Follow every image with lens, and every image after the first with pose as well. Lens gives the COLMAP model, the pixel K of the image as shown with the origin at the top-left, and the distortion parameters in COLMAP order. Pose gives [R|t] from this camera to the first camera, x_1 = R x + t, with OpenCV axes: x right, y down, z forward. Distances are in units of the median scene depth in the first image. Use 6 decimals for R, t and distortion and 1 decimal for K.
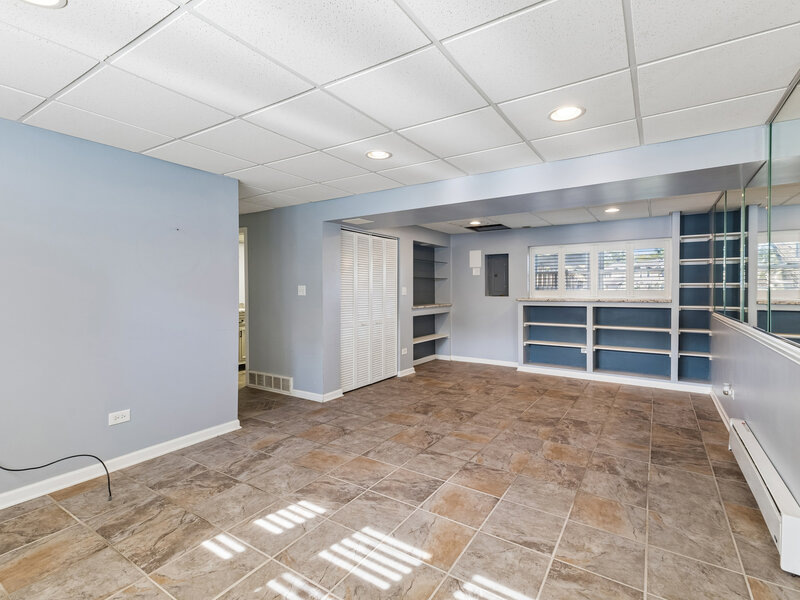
lens RADIAL K [[389.2, 0, 400.7], [0, 389.2, 295.4], [0, 0, 1]] dist [0.013765, 0.000074]
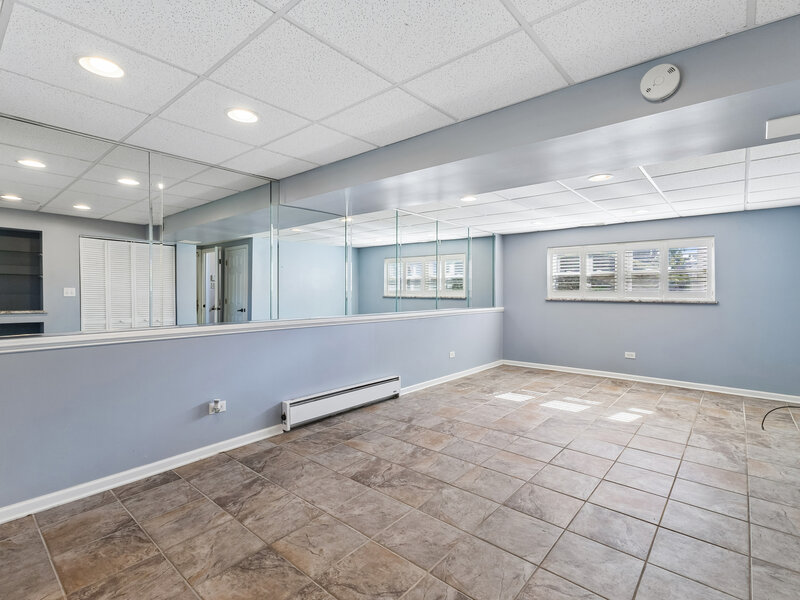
lens RADIAL K [[389.2, 0, 400.5], [0, 389.2, 295.4], [0, 0, 1]] dist [0.013765, 0.000074]
pose [[-0.990913, -0.002932, 0.134472, 0.372301], [0.000911, 0.999593, 0.028506, -0.039218], [-0.134501, 0.028370, -0.990507, 2.174620]]
